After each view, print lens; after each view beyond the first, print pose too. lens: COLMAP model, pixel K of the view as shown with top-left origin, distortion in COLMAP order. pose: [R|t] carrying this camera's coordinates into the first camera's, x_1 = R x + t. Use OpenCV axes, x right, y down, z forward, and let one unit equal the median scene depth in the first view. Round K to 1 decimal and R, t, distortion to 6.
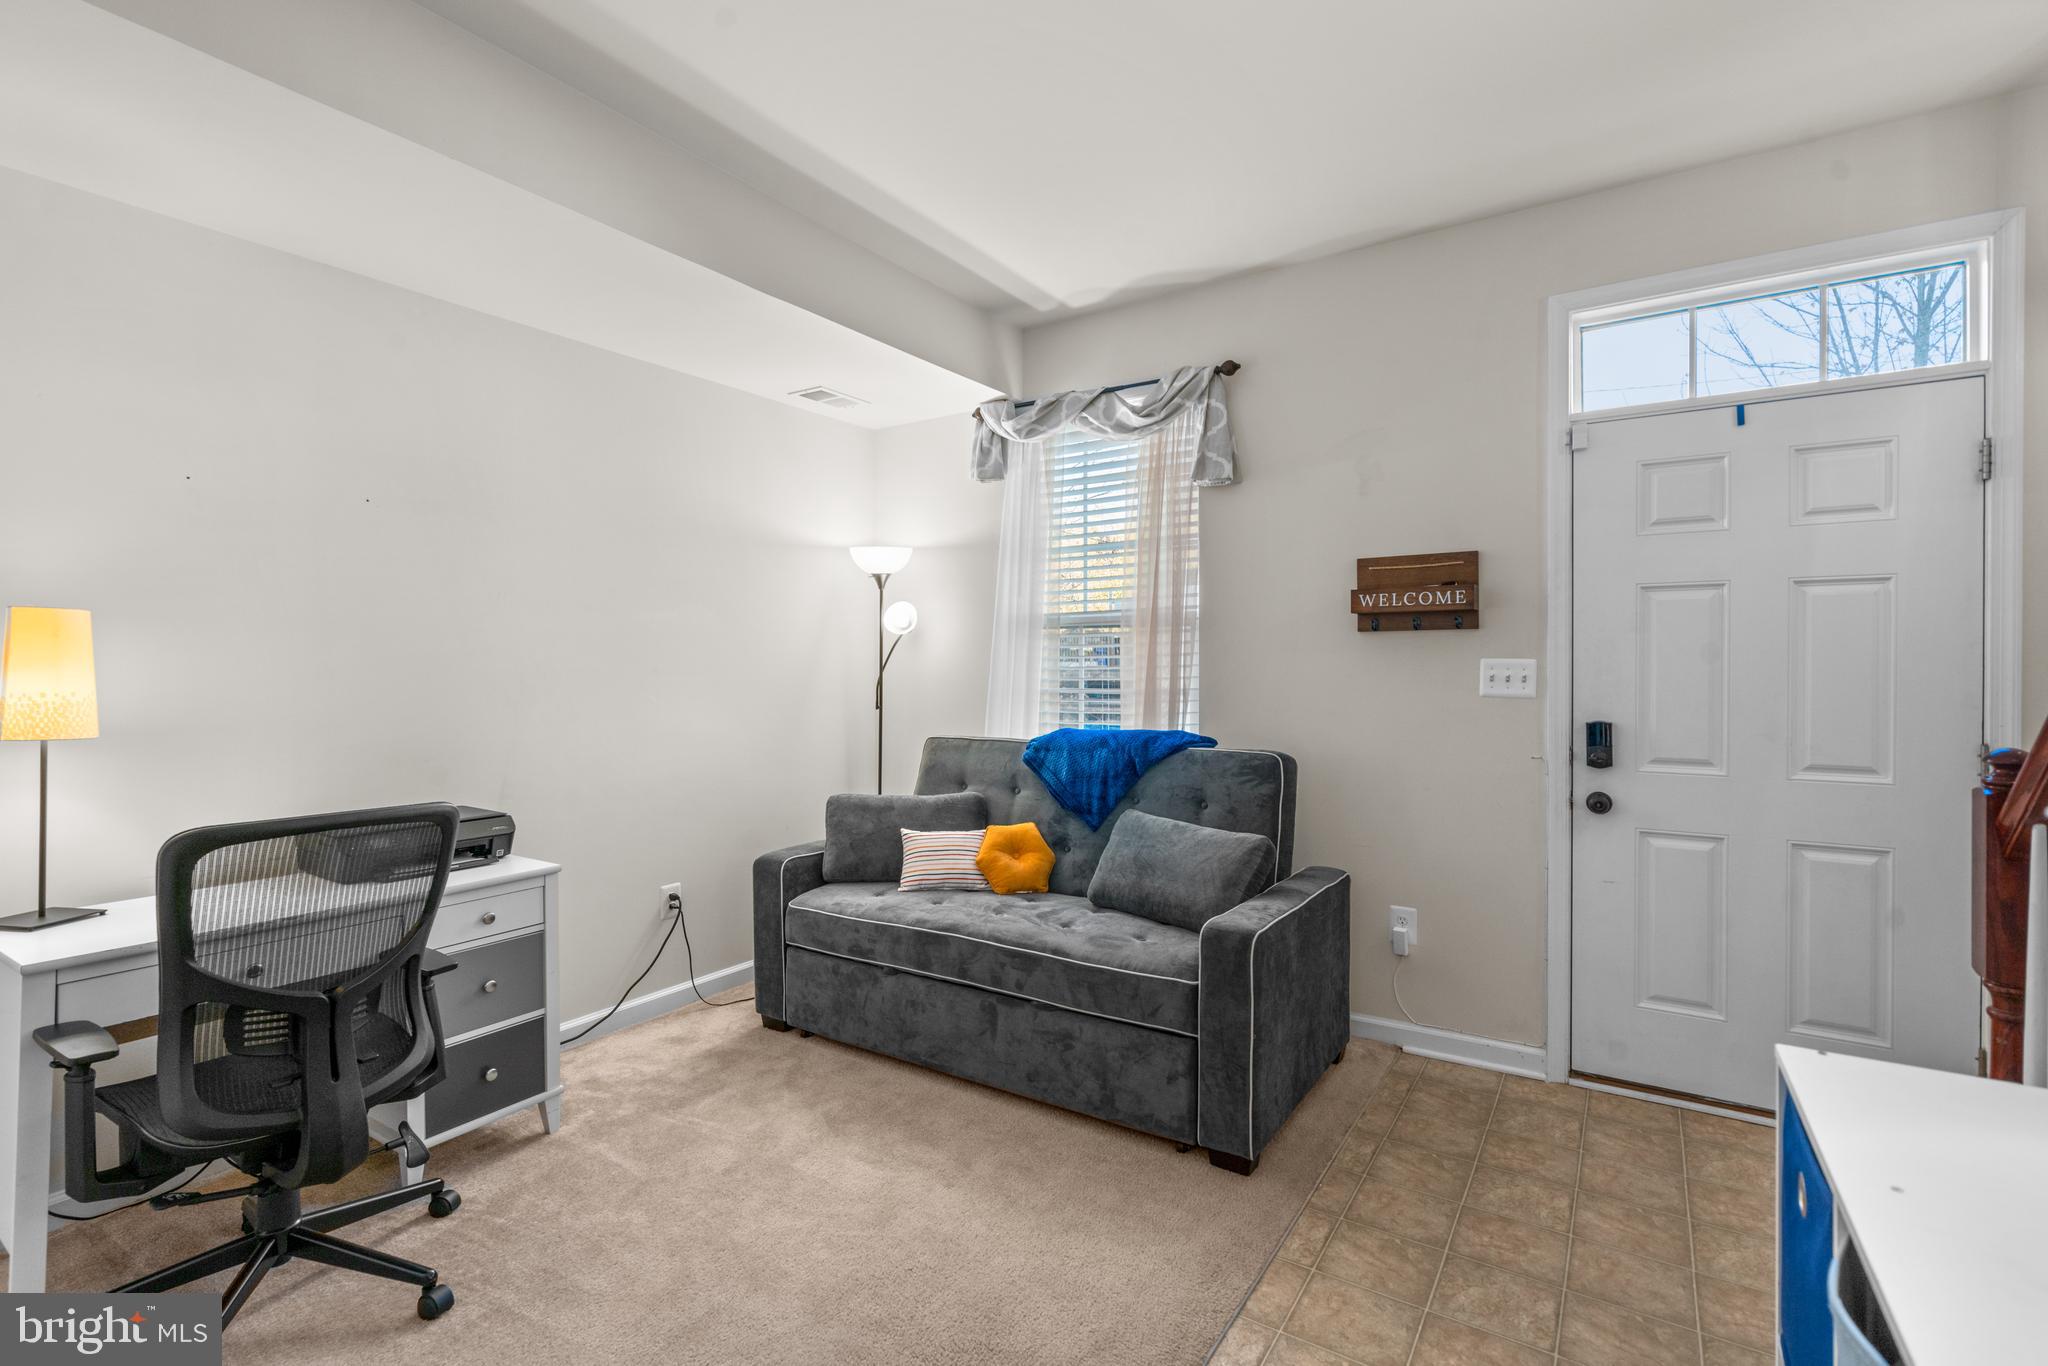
lens RADIAL K [[944.6, 0, 1018.5], [0, 944.6, 679.3], [0, 0, 1]] dist [-0.002456, 0.000707]
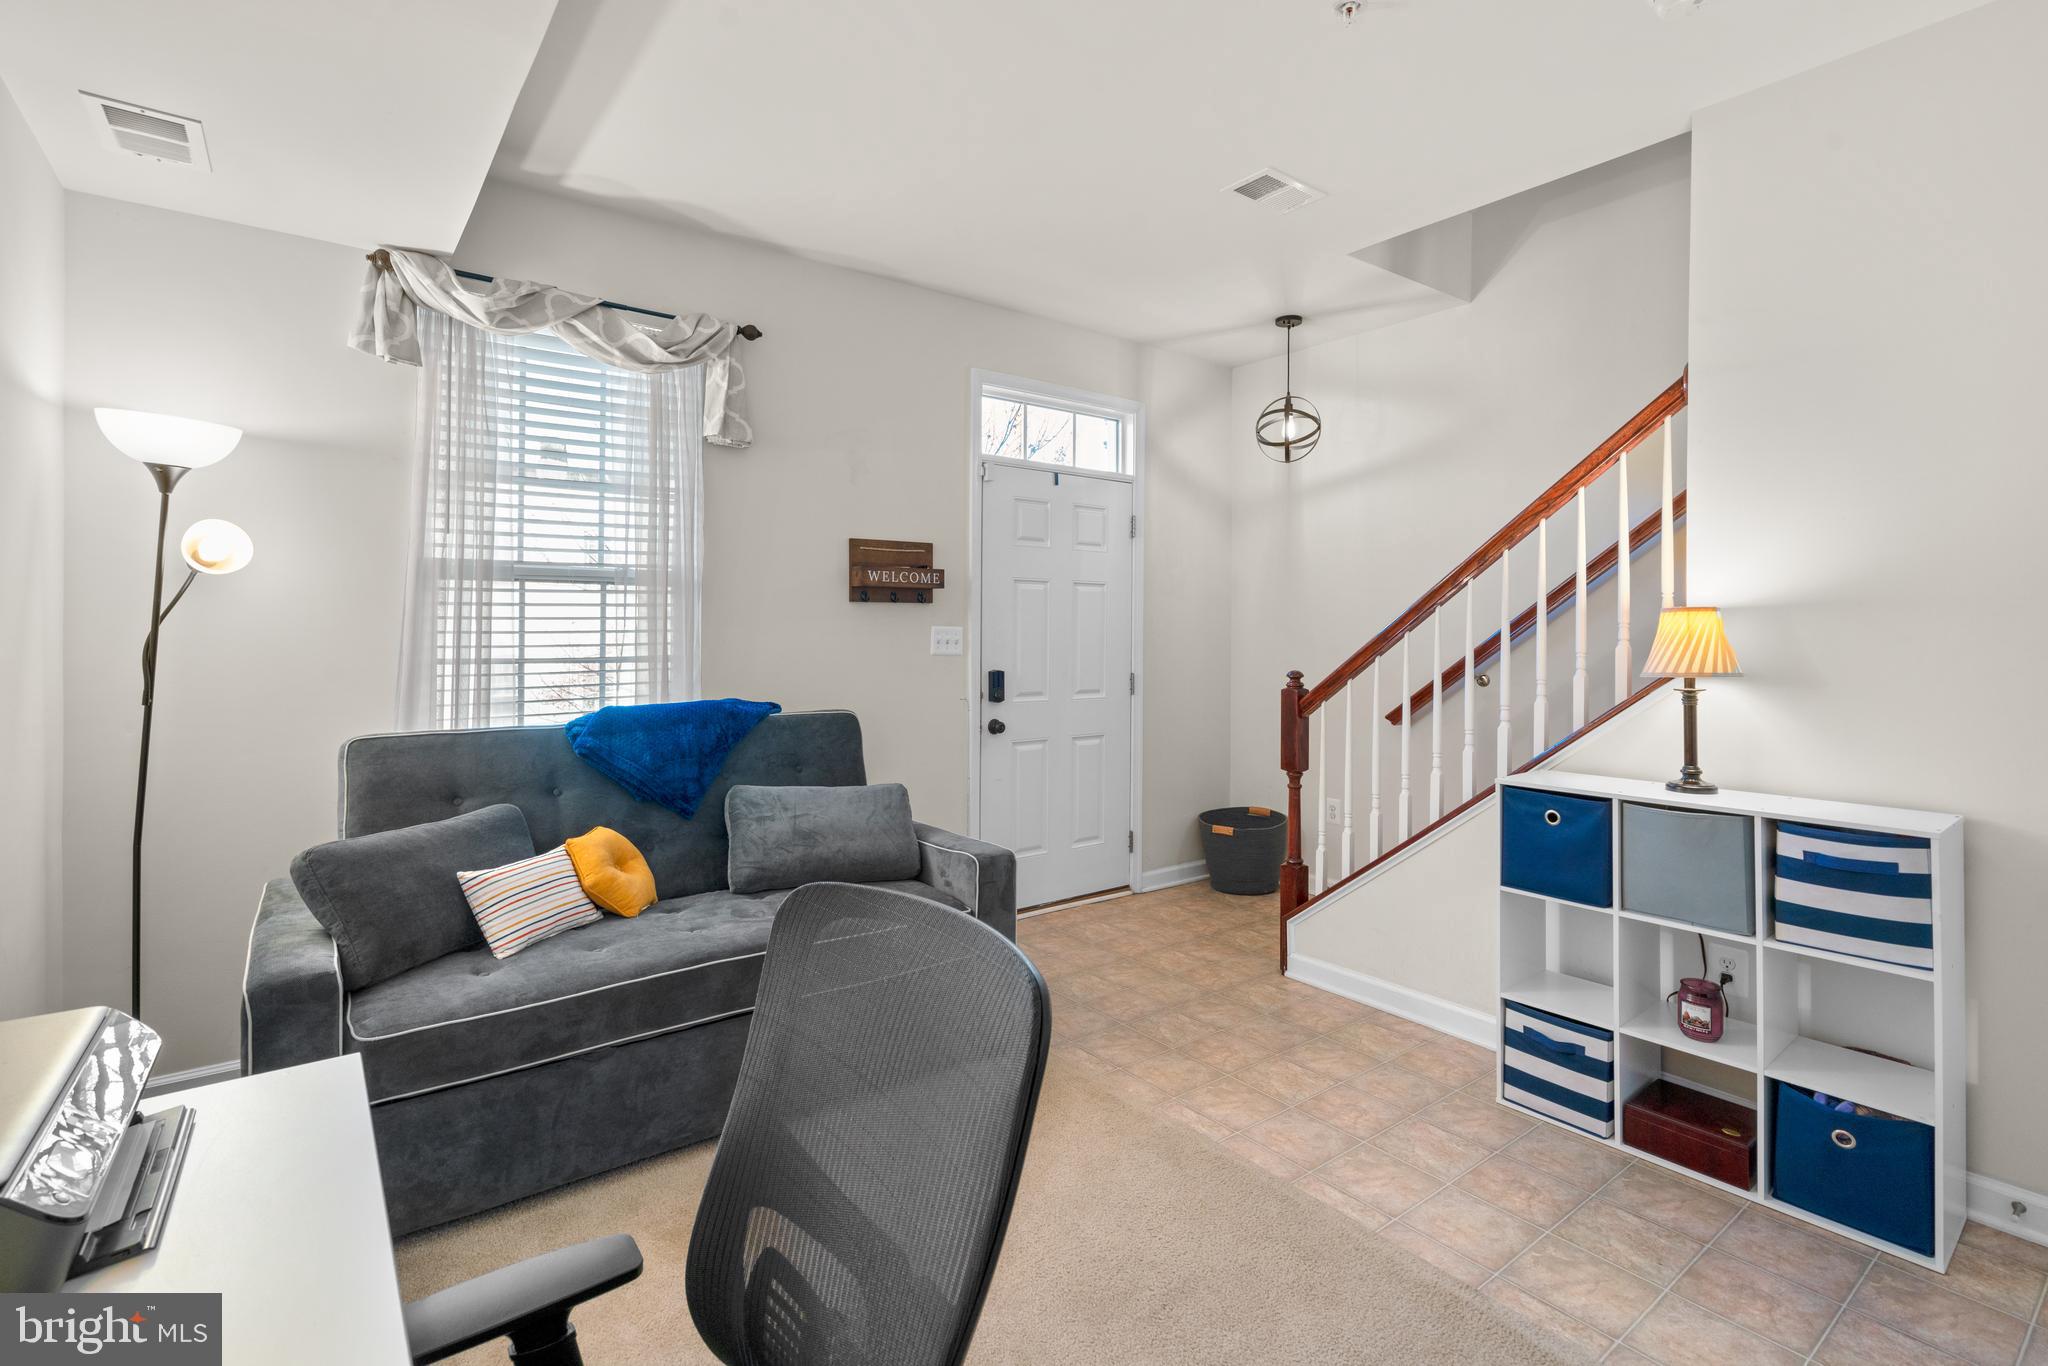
lens RADIAL K [[941.0, 0, 1028.6], [0, 941.0, 637.4], [0, 0, 1]] dist [-0.001338, 0.000643]
pose [[0.334506, -0.004075, 0.942385, -0.666808], [0.008205, 0.999965, 0.001412, -0.006840], [-0.942358, 0.007259, 0.334528, 0.424407]]
